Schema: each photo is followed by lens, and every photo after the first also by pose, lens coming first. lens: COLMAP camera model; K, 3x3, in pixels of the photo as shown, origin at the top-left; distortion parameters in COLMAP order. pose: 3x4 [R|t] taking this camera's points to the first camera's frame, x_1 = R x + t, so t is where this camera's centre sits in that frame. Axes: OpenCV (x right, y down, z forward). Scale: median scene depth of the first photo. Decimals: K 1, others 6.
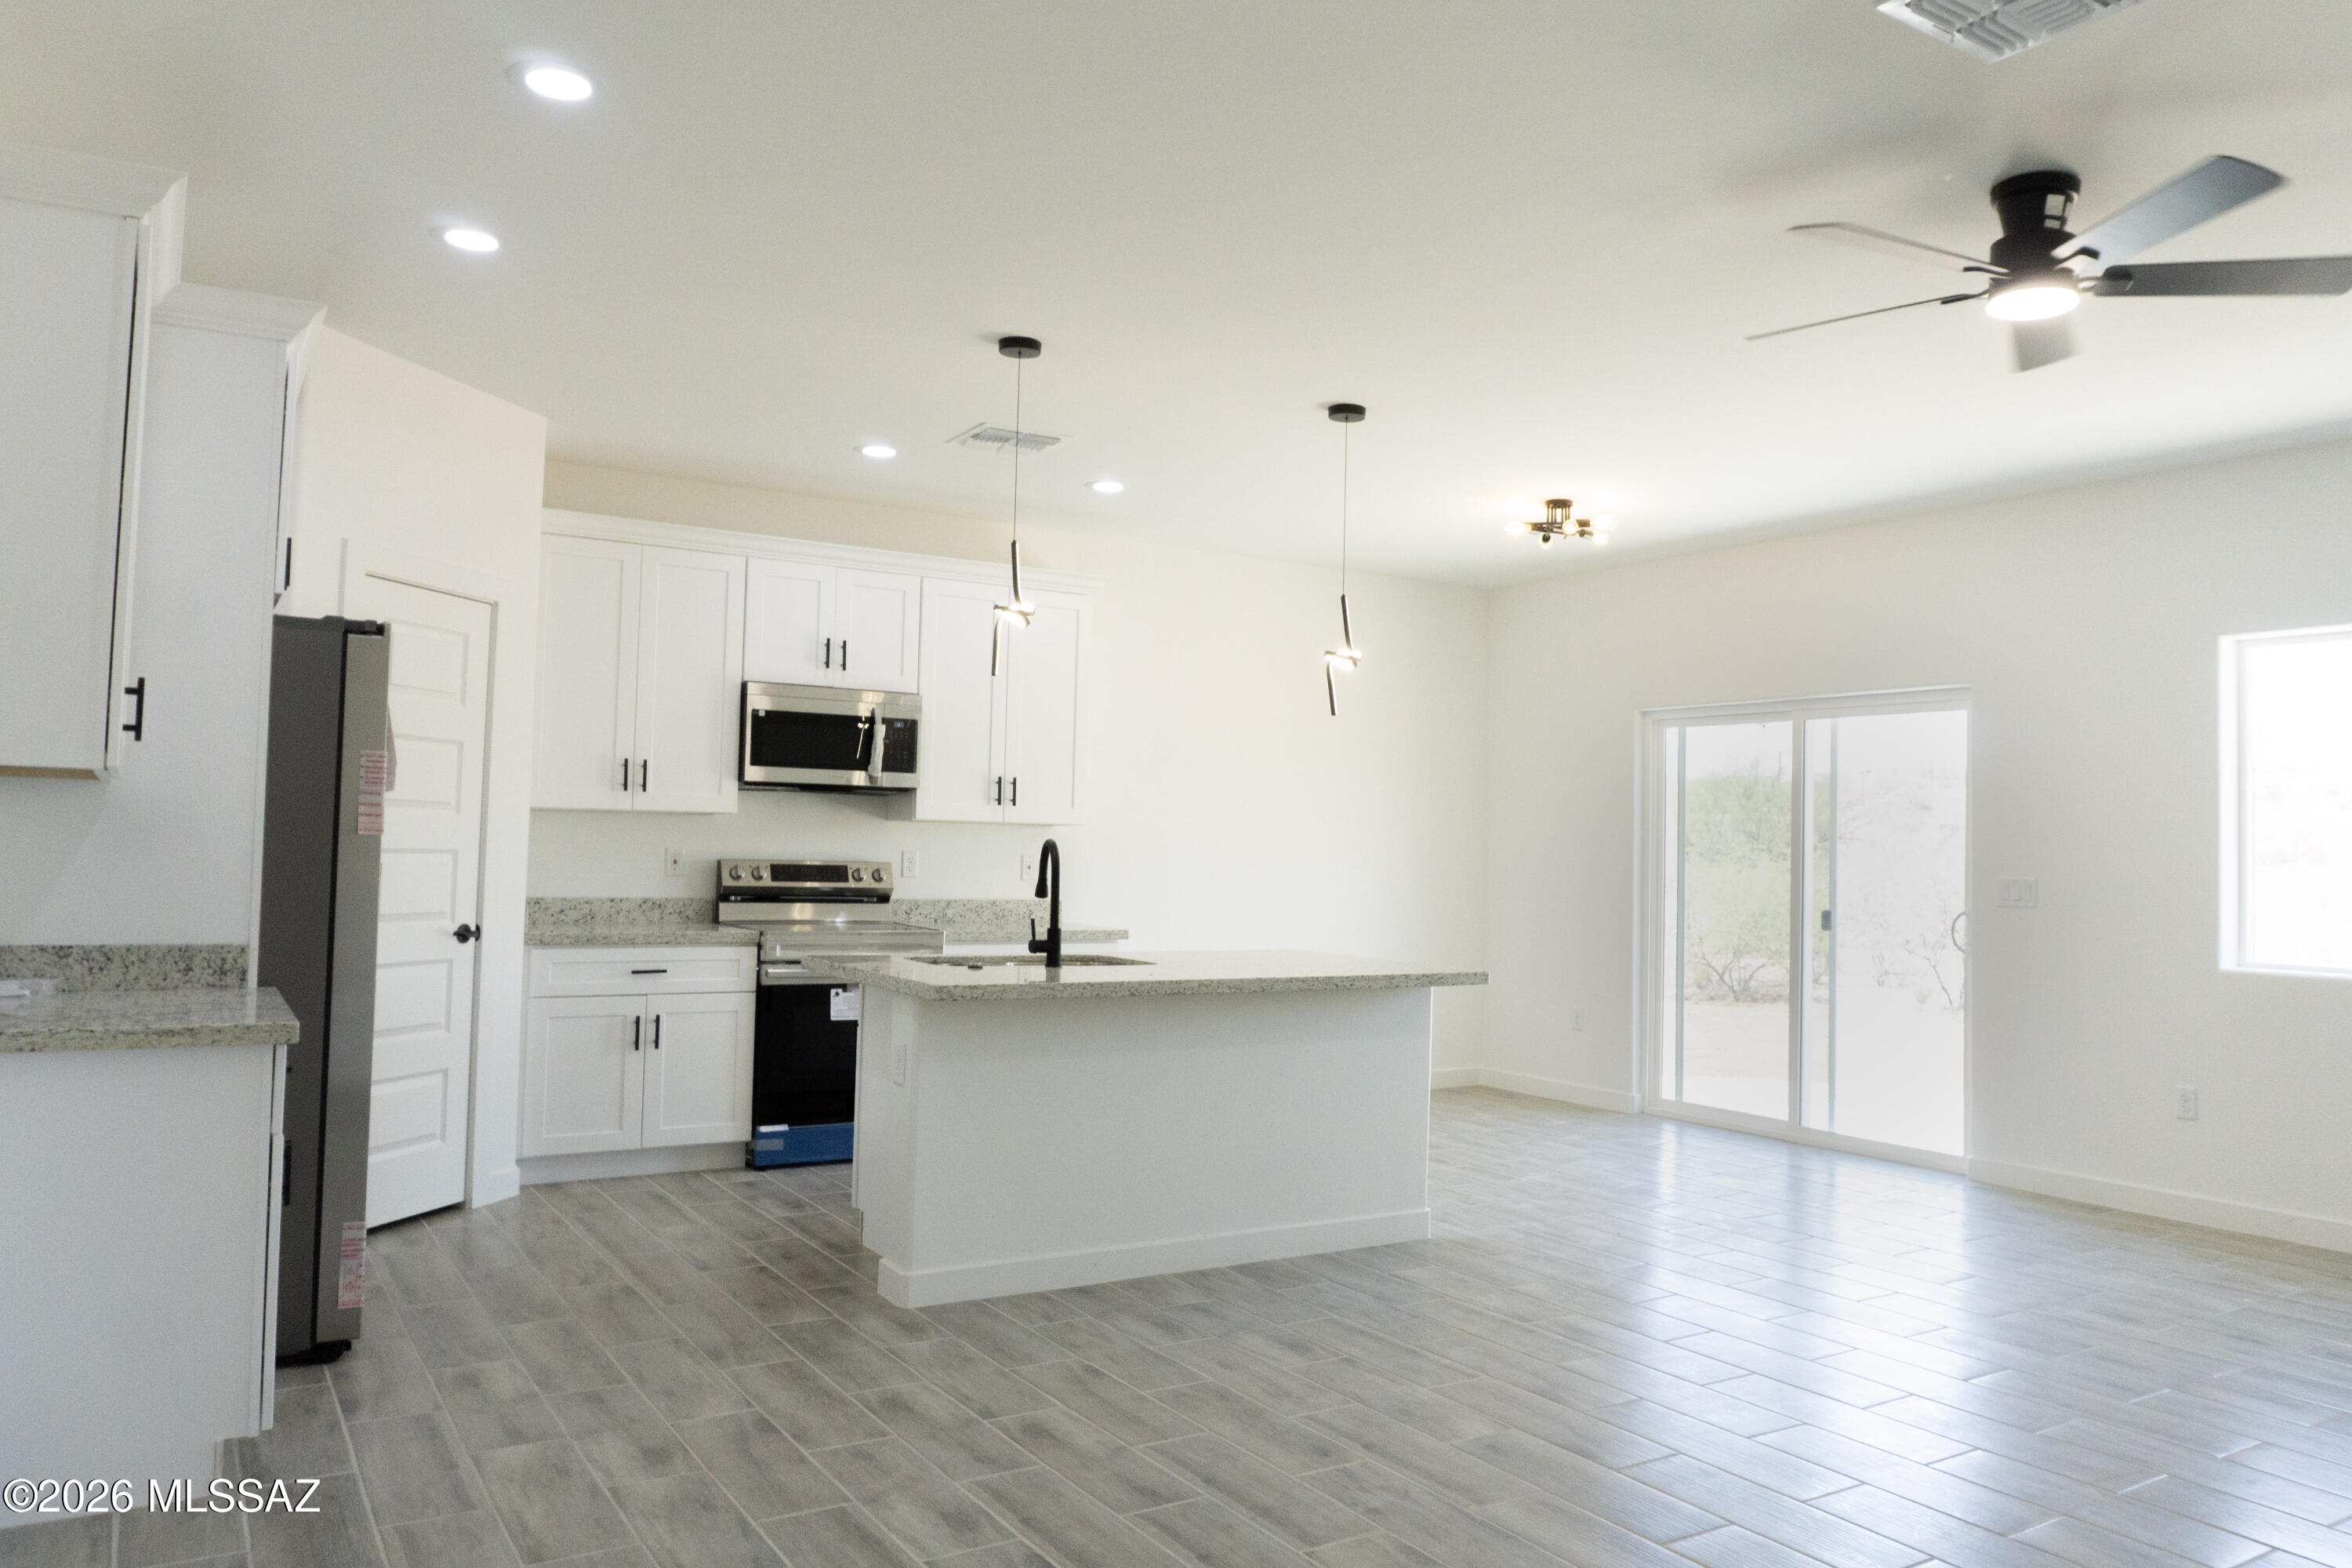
lens RADIAL K [[1627.4, 0, 1176.0], [0, 1627.4, 784.0], [0, 0, 1]] dist [-0.112767, 0.000476]
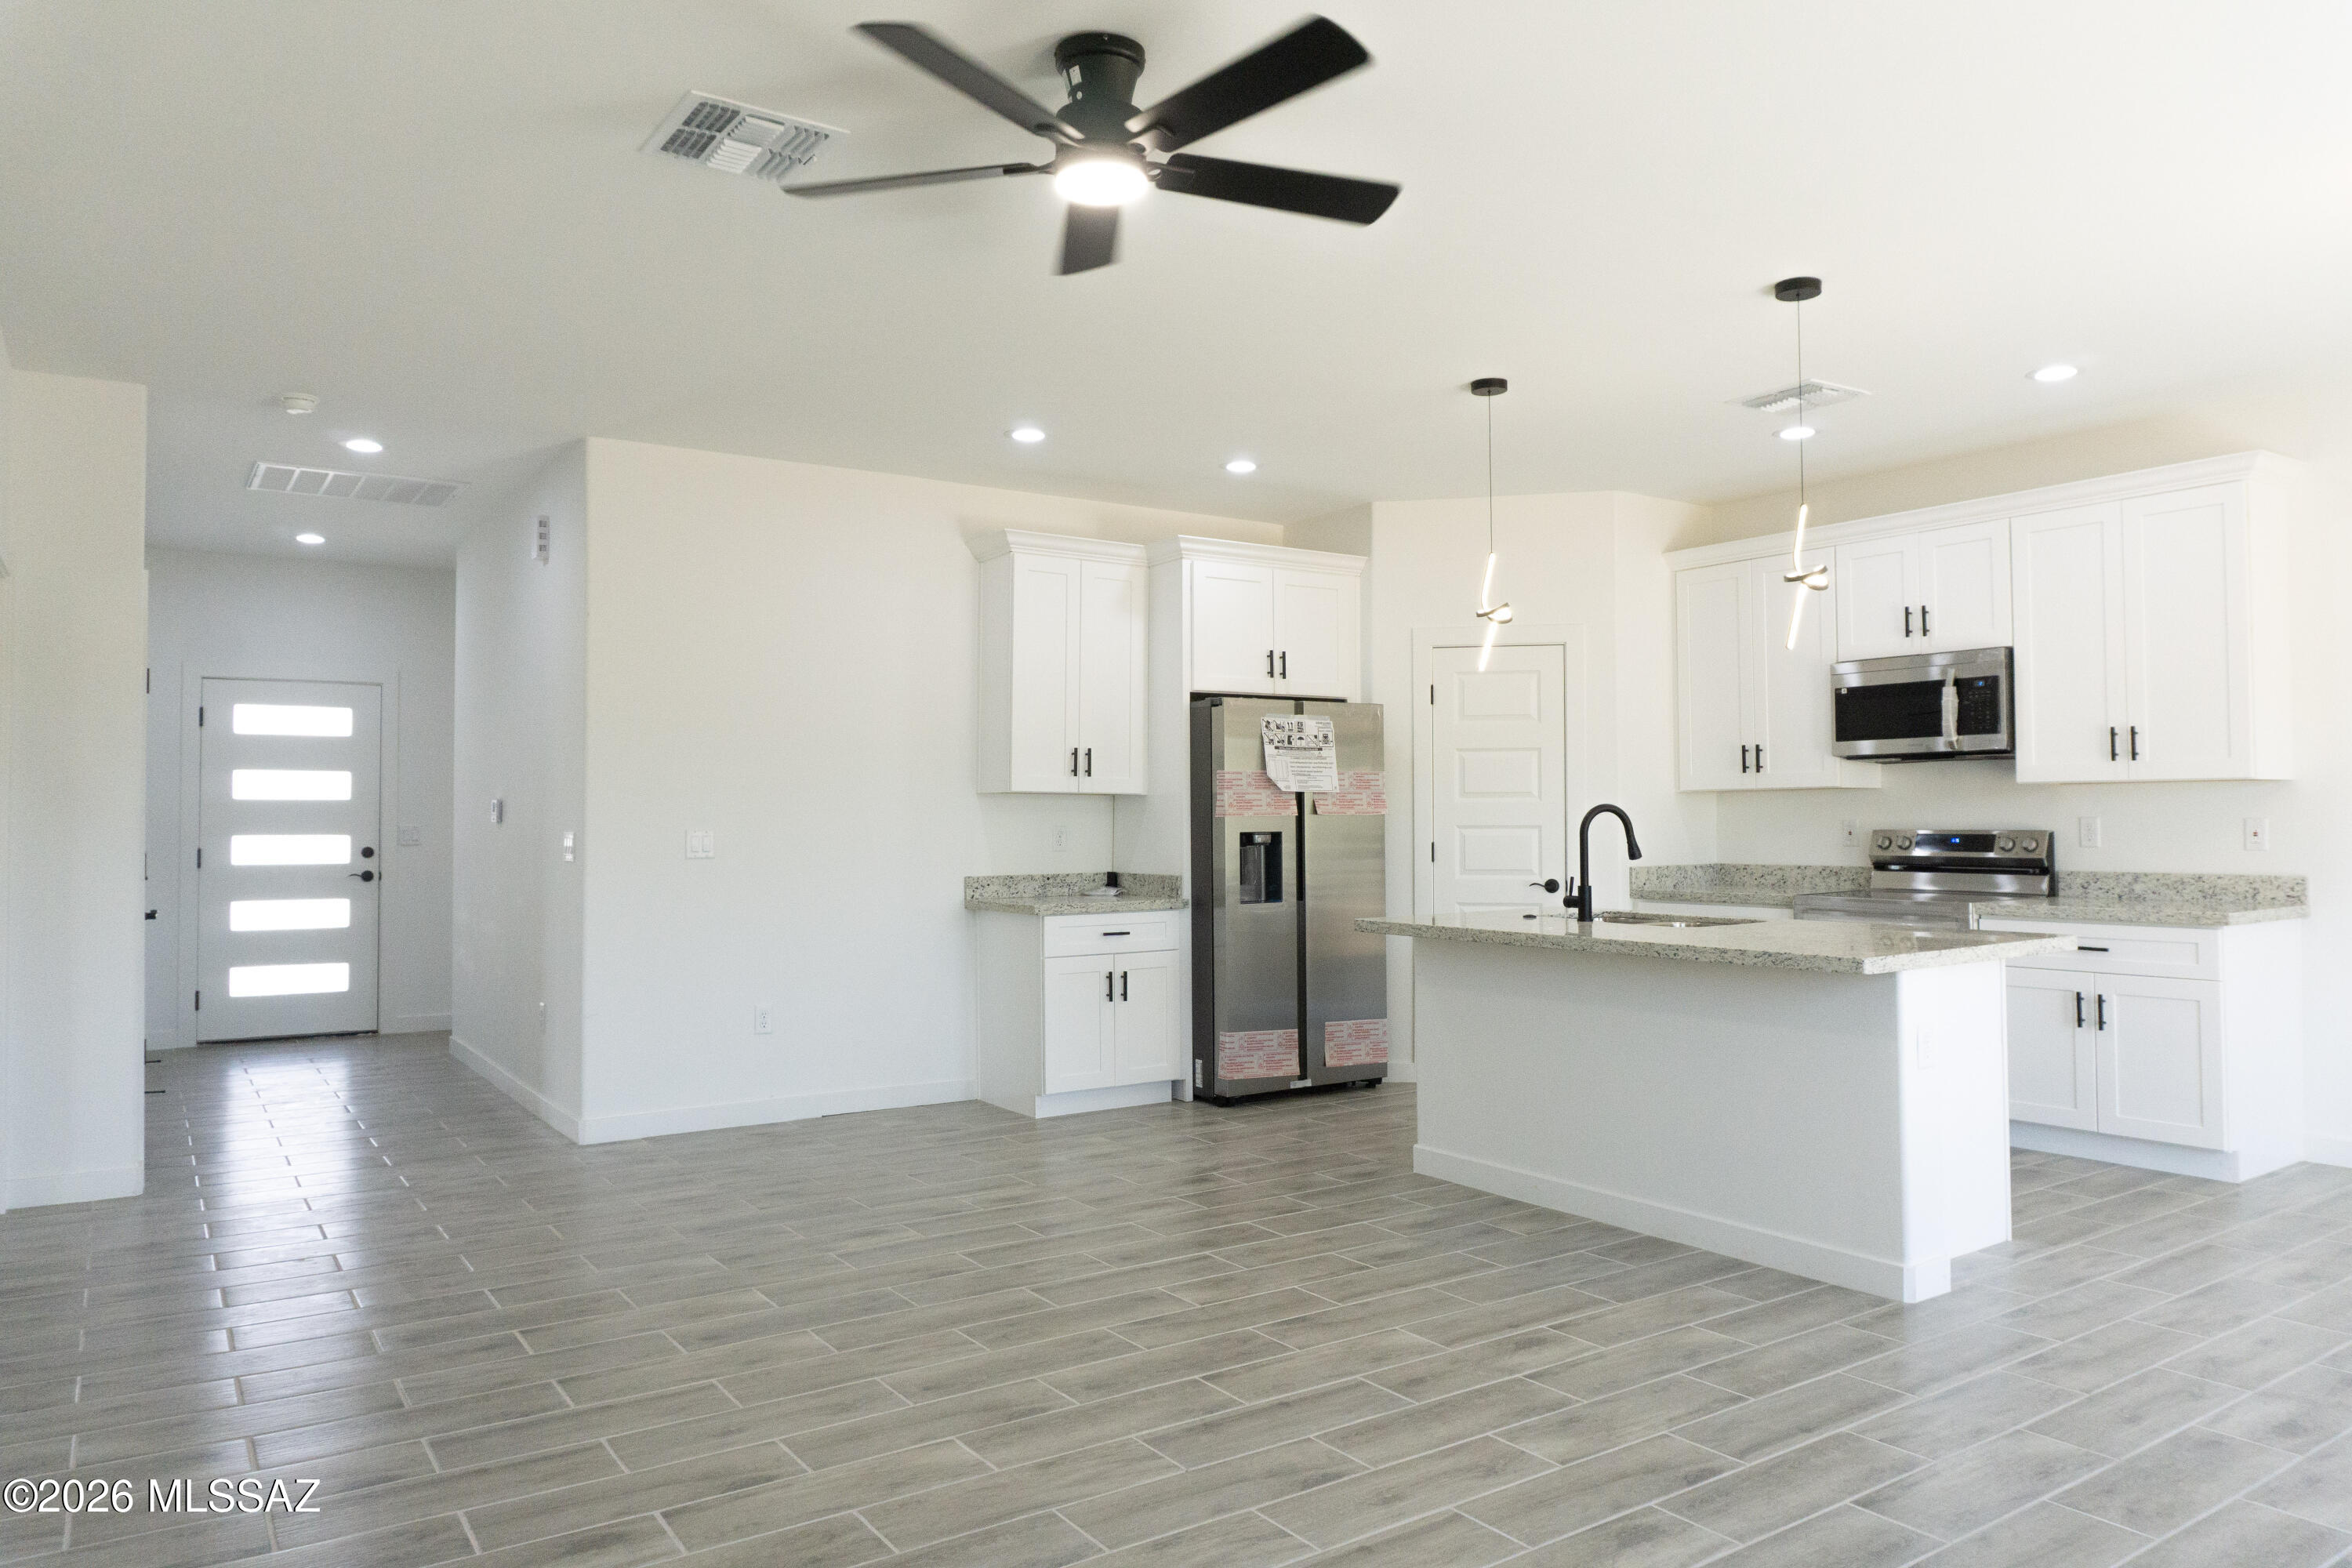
lens RADIAL K [[1560.5, 0, 1176.0], [0, 1560.5, 784.0], [0, 0, 1]] dist [0.011638, 0.001944]
pose [[0.040393, -0.044045, -0.998213, 0.730720], [0.050233, 0.997854, -0.041997, 0.037142], [0.997920, -0.048447, 0.042519, 0.507187]]
